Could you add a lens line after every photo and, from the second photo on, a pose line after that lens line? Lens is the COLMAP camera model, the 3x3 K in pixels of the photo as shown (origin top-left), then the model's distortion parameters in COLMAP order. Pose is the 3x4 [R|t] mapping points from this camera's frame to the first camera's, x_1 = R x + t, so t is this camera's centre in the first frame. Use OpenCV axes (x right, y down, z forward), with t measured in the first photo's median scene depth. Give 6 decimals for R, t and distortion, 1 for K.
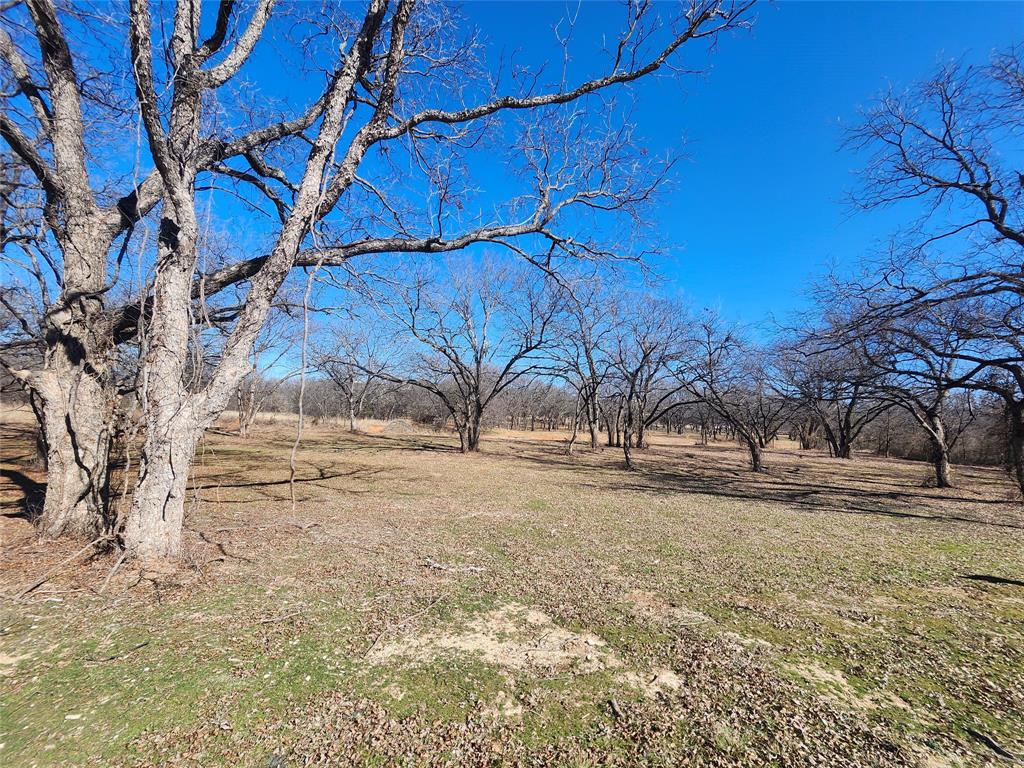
lens RADIAL K [[403.6, 0, 516.0], [0, 403.6, 412.3], [0, 0, 1]] dist [0.000482, 0.000287]
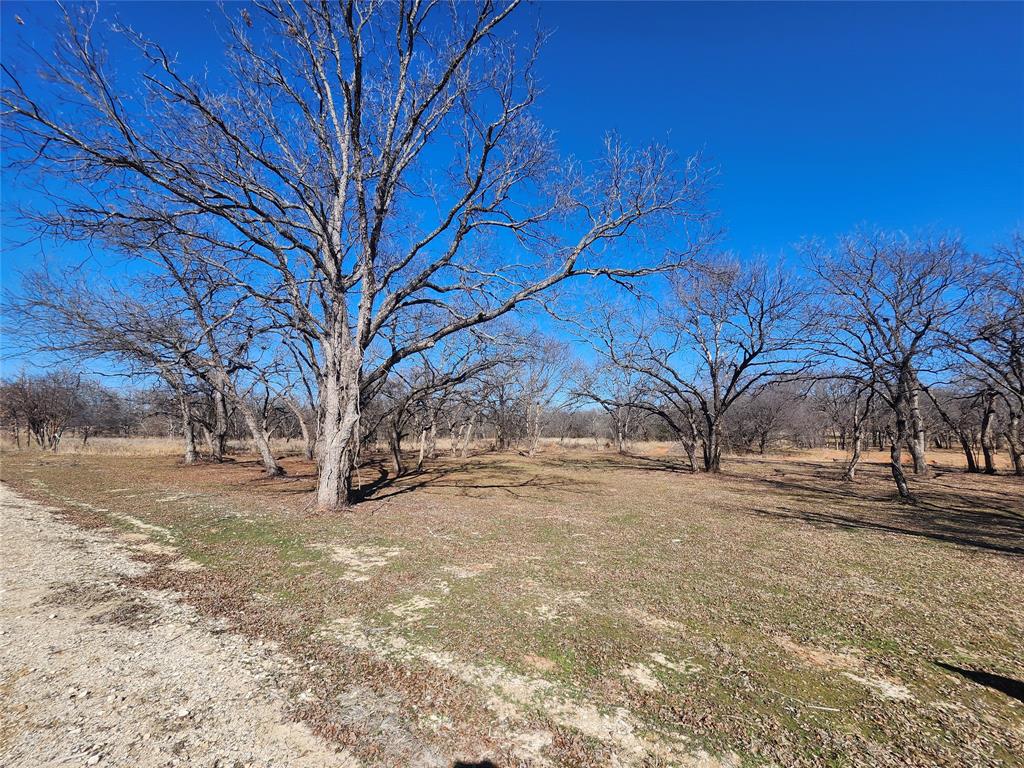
lens RADIAL K [[401.8, 0, 515.4], [0, 401.8, 407.4], [0, 0, 1]] dist [0.000669, -0.000180]
pose [[0.704258, -0.088196, -0.704445, 0.462874], [0.039163, 0.995569, -0.085493, 0.017289], [0.708863, 0.032621, 0.704591, 0.048068]]
